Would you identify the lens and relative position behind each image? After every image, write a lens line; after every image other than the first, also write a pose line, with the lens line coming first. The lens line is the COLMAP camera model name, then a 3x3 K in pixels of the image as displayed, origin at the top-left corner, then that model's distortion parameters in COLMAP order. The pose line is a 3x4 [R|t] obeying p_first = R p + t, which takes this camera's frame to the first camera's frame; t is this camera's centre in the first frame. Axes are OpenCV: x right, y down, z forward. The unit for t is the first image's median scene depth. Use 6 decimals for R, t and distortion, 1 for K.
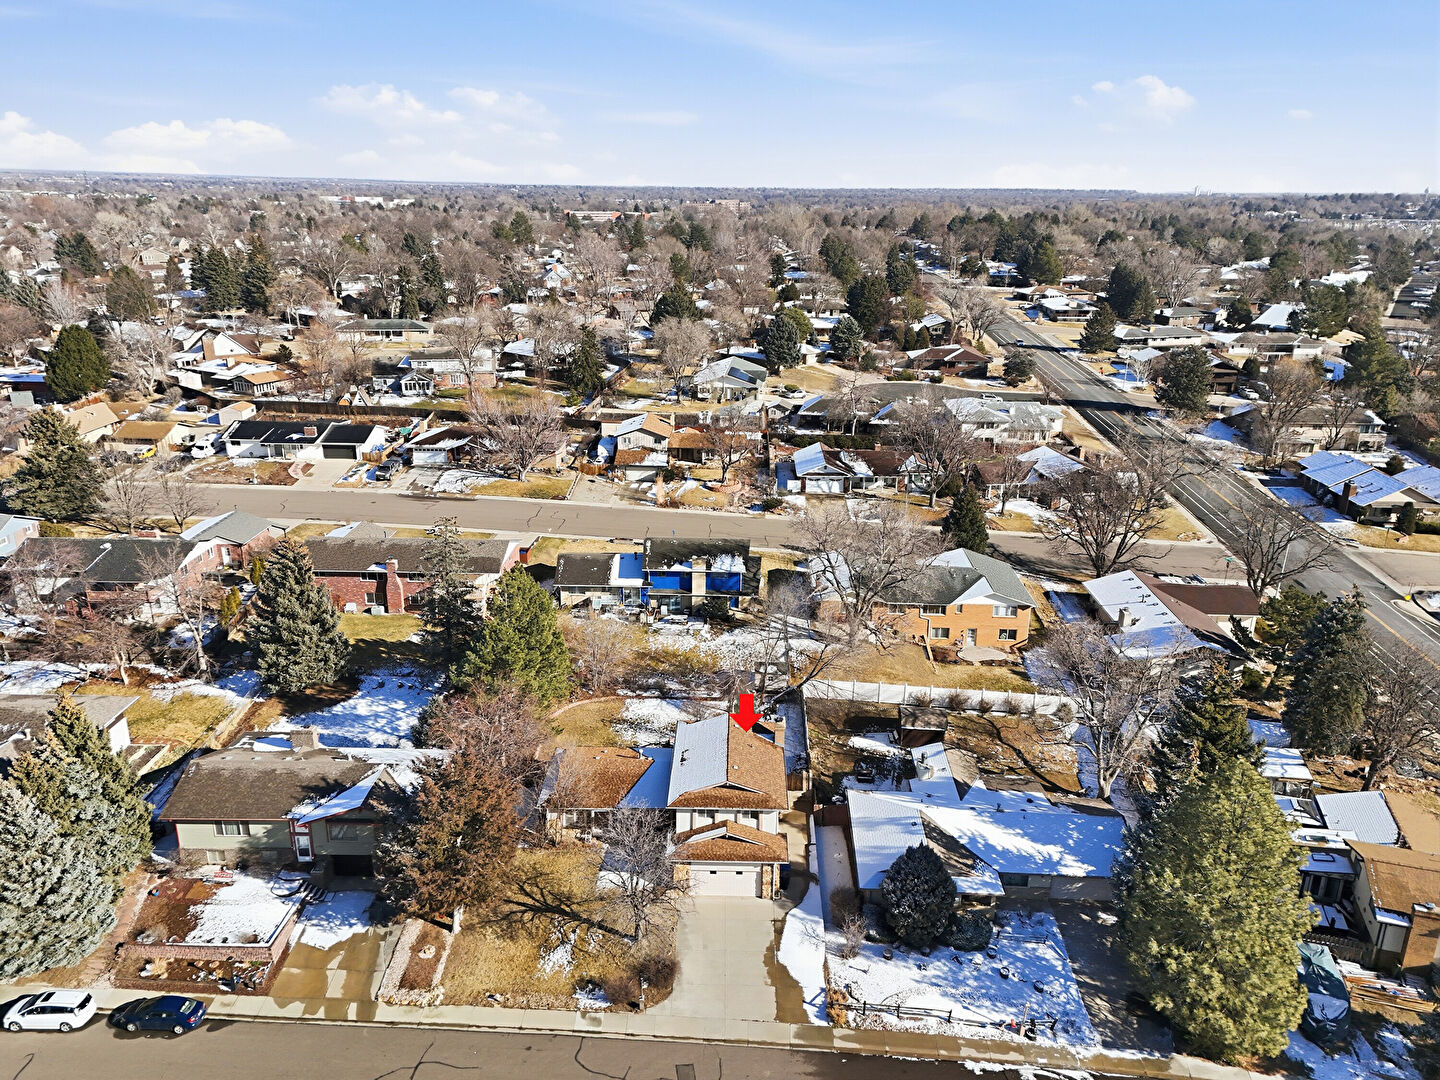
lens RADIAL K [[1031.8, 0, 711.5], [0, 1031.8, 532.3], [0, 0, 1]] dist [0.062471, -0.039702]
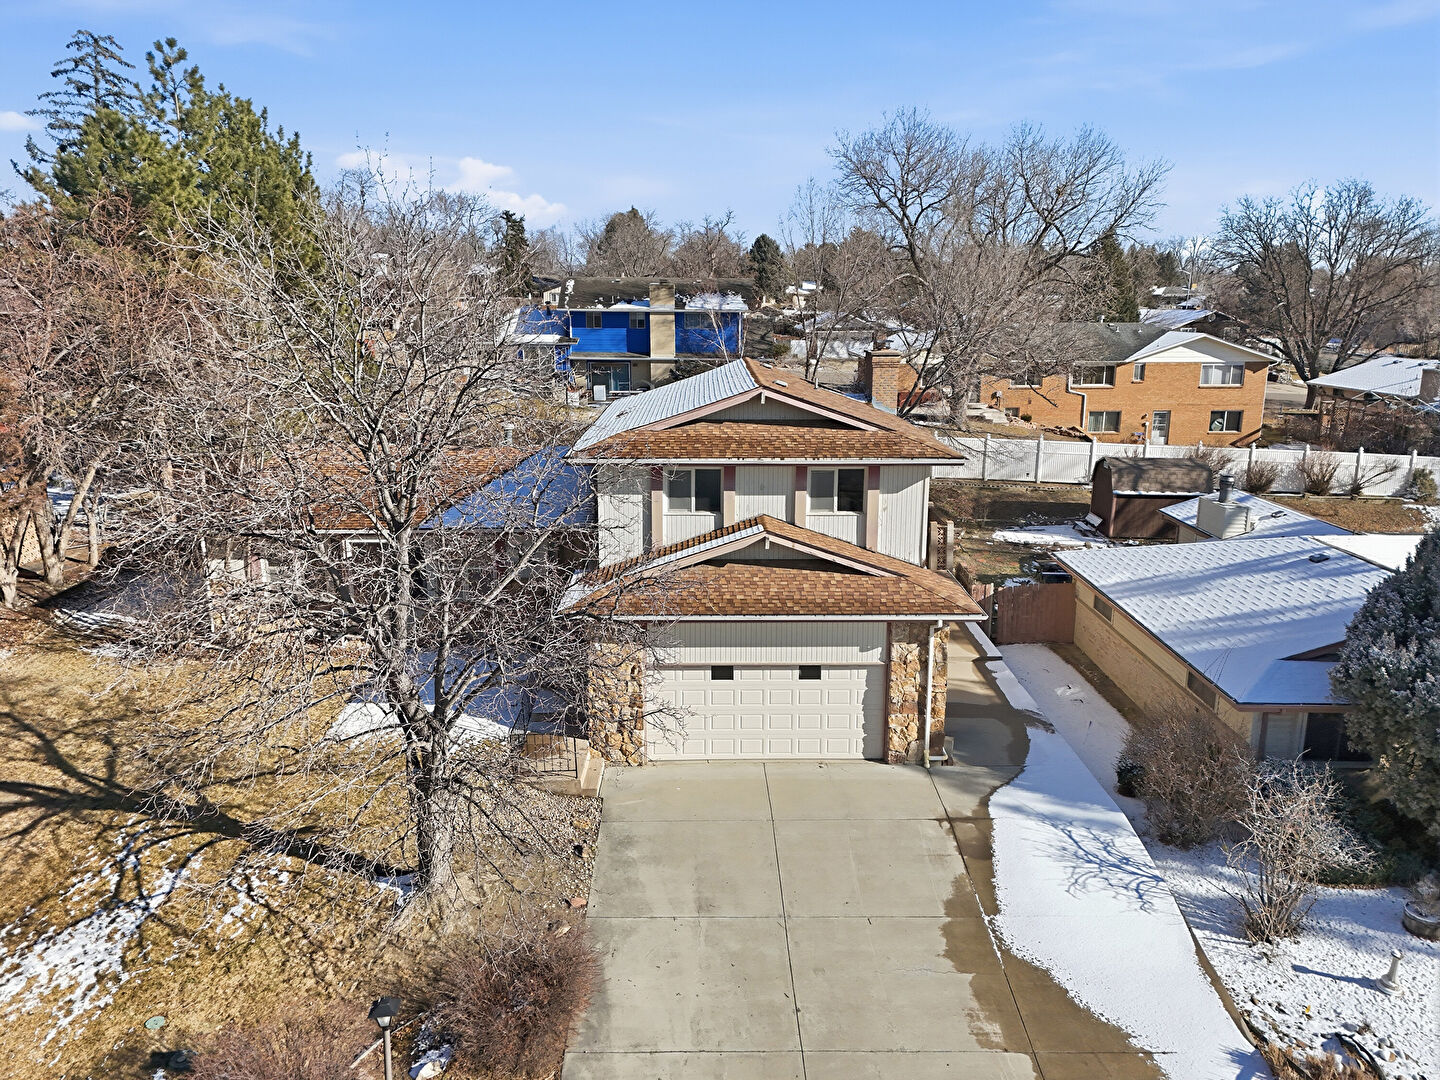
lens RADIAL K [[1031.8, 0, 713.2], [0, 1031.8, 536.5], [0, 0, 1]] dist [0.062471, -0.039702]
pose [[0.999201, -0.015160, 0.036974, -0.010986], [0.018835, 0.994691, -0.101172, 0.317719], [-0.035244, 0.101788, 0.994182, 0.703412]]
